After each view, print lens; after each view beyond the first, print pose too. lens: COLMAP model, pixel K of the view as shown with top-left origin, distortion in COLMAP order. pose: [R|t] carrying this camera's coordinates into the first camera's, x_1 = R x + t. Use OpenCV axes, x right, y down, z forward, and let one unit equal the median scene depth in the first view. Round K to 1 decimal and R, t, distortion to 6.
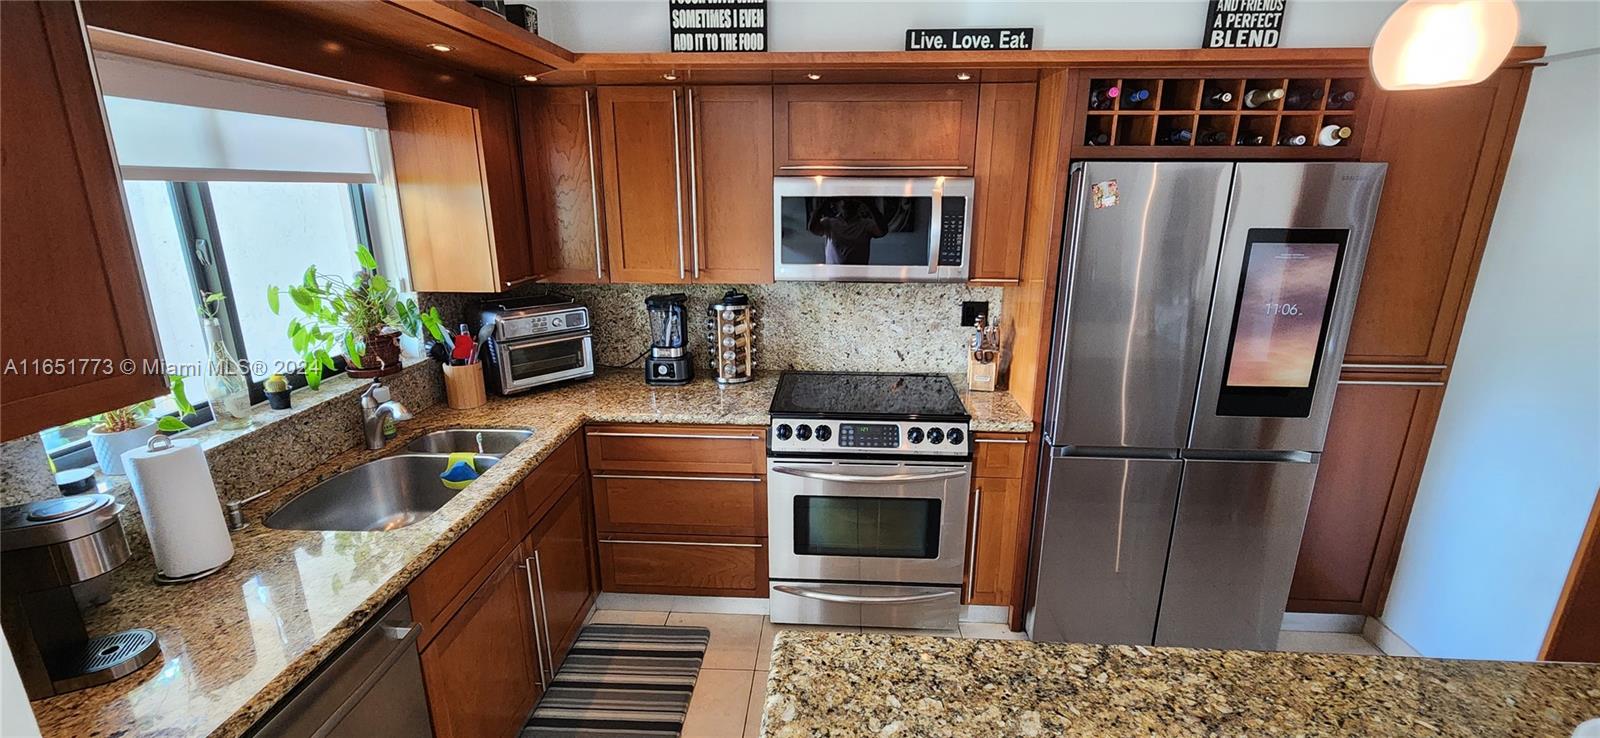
lens RADIAL K [[658.4, 0, 808.0], [0, 658.4, 366.4], [0, 0, 1]] dist [0.002336, -0.000975]
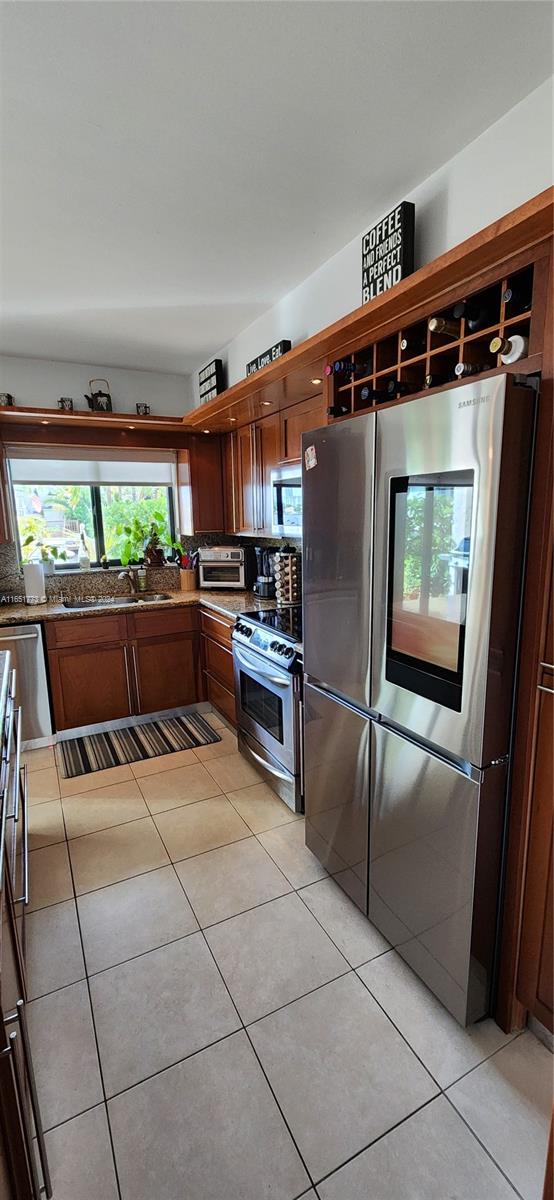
lens RADIAL K [[493.8, 0, 283.1], [0, 493.8, 603.8], [0, 0, 1]] dist [0.002336, -0.000975]
pose [[0.508005, 0.143950, -0.849241, 1.135022], [-0.206193, 0.977594, 0.042364, -0.030898], [0.836311, 0.153587, 0.526304, 0.498396]]
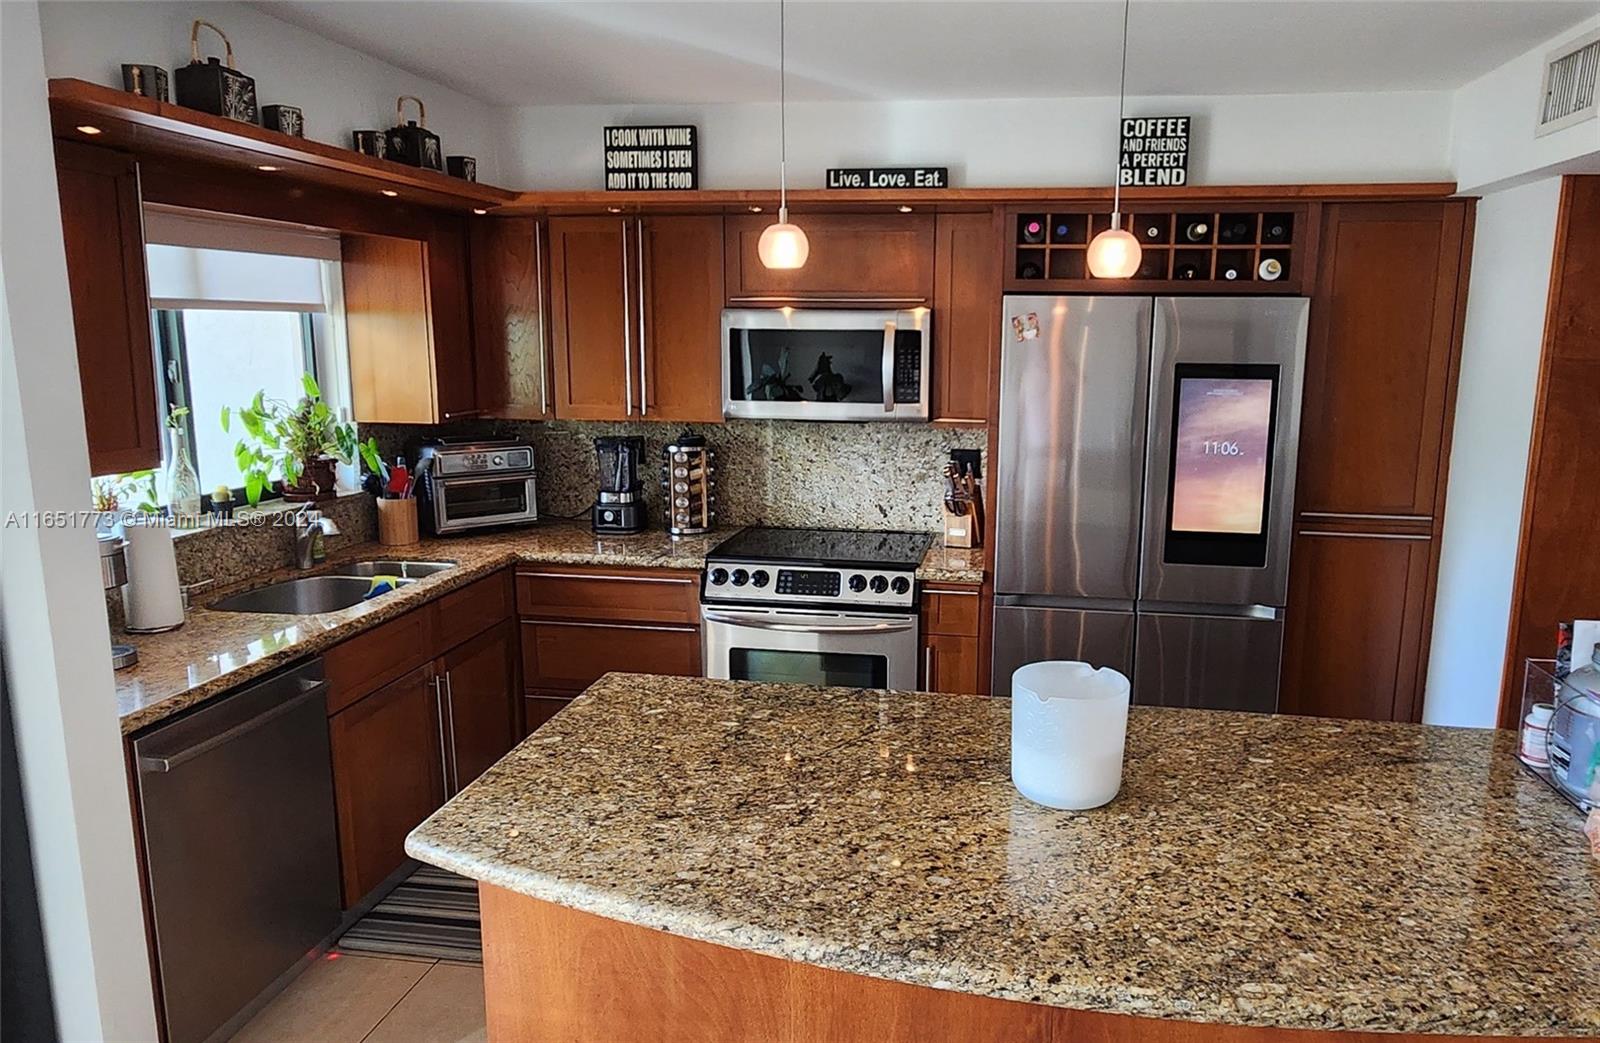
lens RADIAL K [[1069.3, 0, 880.2], [0, 1069.3, 513.9], [0, 0, 1]] dist [-0.003856, 0.003890]
pose [[0.995441, 0.022938, -0.092582, 0.363457], [-0.031442, 0.995311, -0.091475, 0.158098], [0.090050, 0.093969, 0.991494, -0.539741]]
